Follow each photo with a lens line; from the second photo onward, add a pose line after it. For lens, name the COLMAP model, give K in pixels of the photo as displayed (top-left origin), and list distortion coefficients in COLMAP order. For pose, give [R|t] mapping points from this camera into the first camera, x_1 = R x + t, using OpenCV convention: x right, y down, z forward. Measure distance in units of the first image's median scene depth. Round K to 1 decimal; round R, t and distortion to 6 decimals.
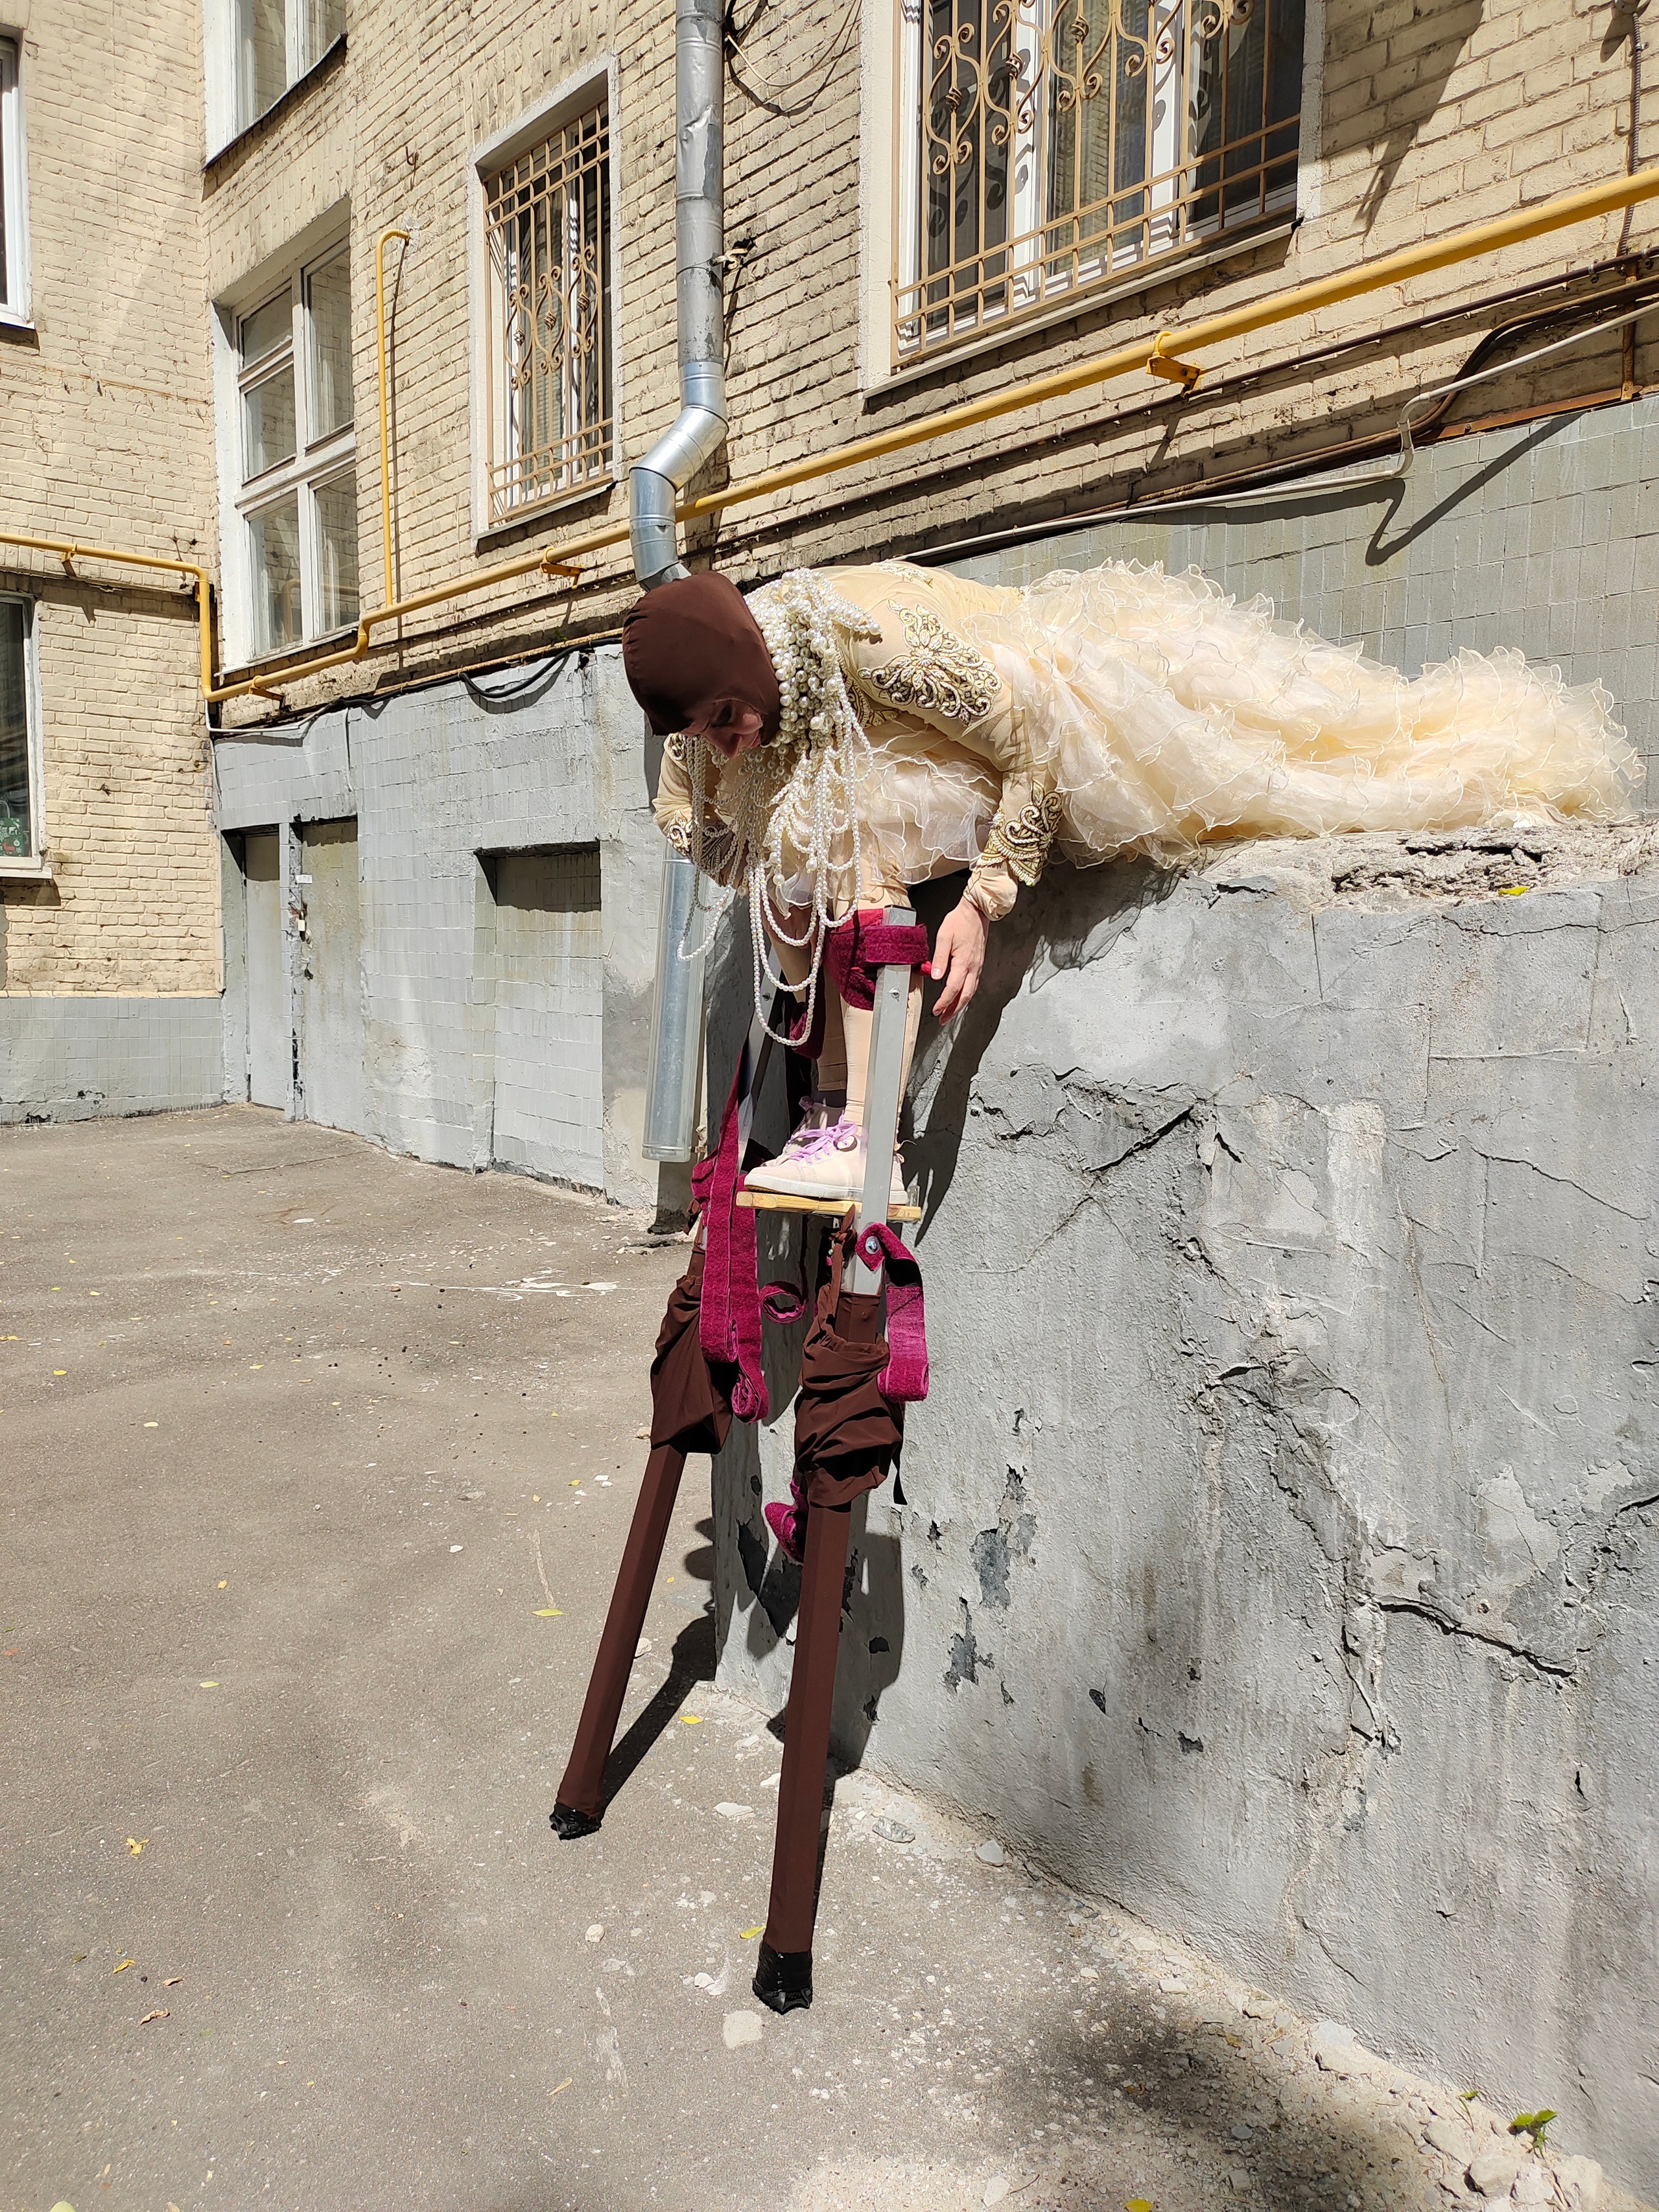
lens RADIAL K [[1629.6, 0, 820.8], [0, 1629.6, 1104.6], [0, 0, 1]] dist [0.041429, -0.051359]
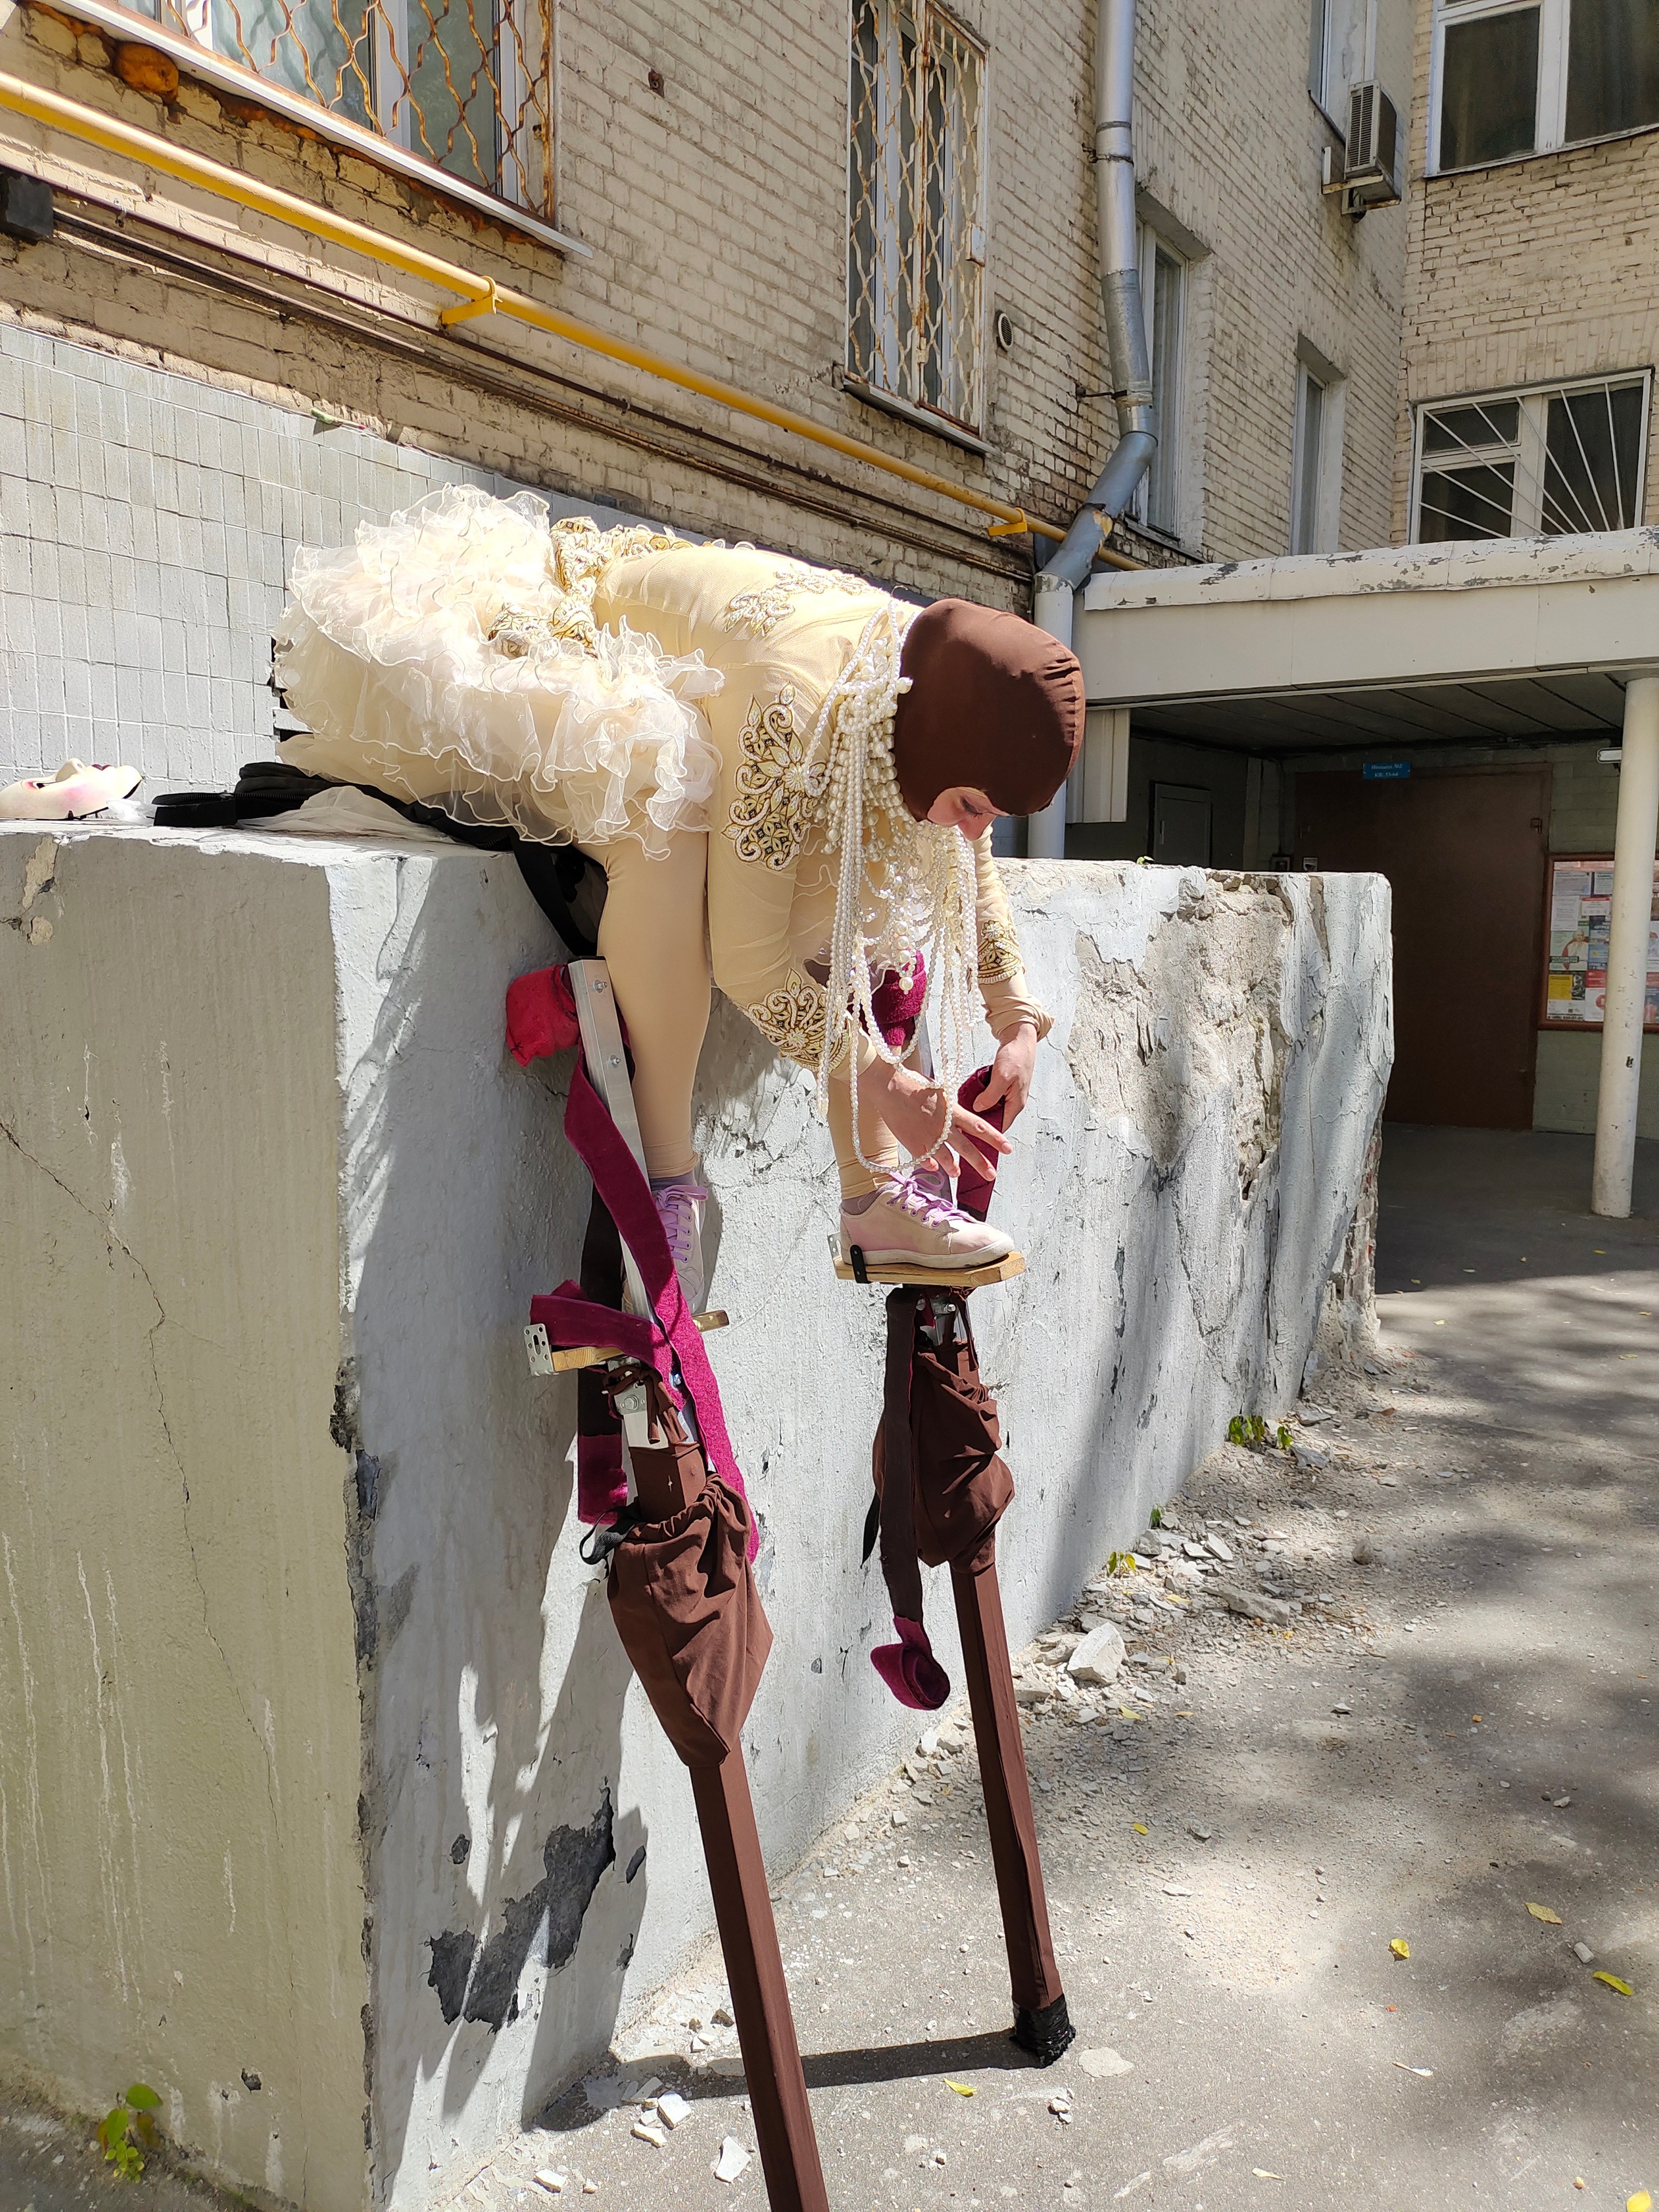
lens RADIAL K [[1629.6, 0, 820.8], [0, 1629.6, 1104.6], [0, 0, 1]] dist [0.041429, -0.051359]
pose [[-0.293594, -0.142522, 0.945246, -0.720759], [0.079463, 0.981762, 0.172709, -0.163175], [-0.952622, 0.125818, -0.276915, 1.149714]]
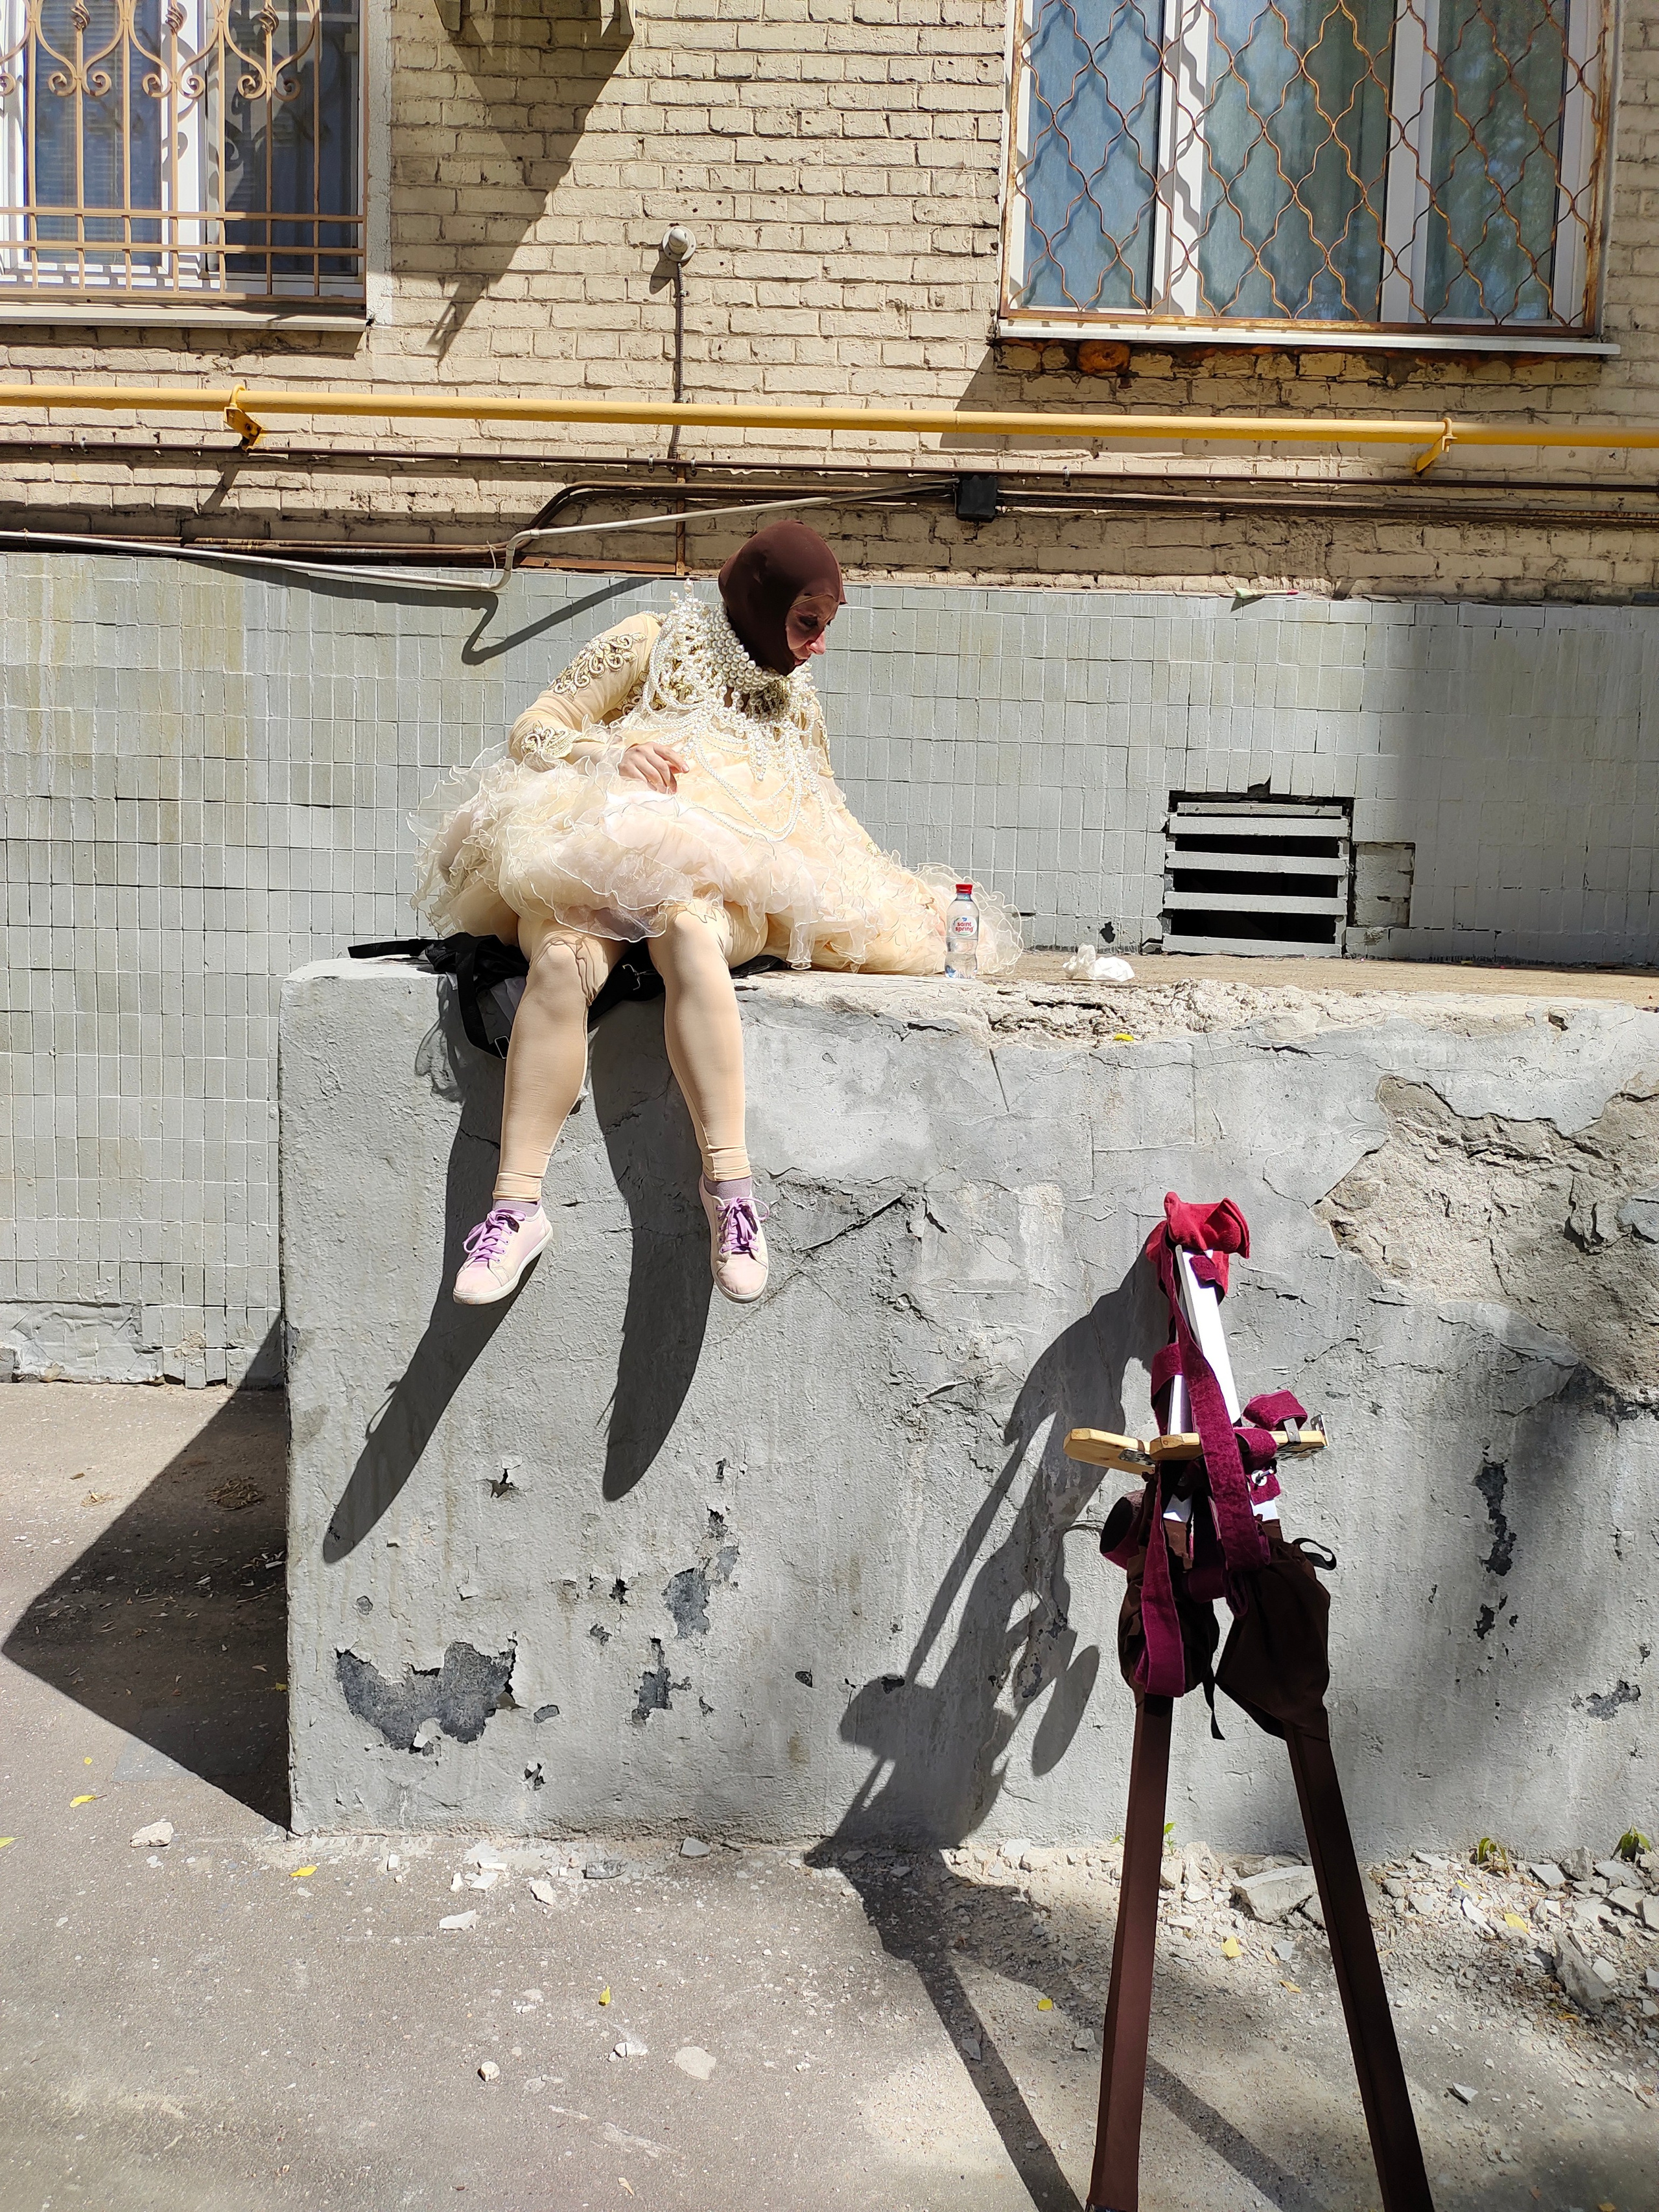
lens RADIAL K [[1629.6, 0, 820.8], [0, 1629.6, 1104.6], [0, 0, 1]] dist [0.041429, -0.051359]
pose [[0.651086, -0.057352, 0.756834, -0.669550], [0.048739, 0.998242, 0.033717, -0.098370], [-0.757437, 0.014935, 0.652737, 0.169298]]
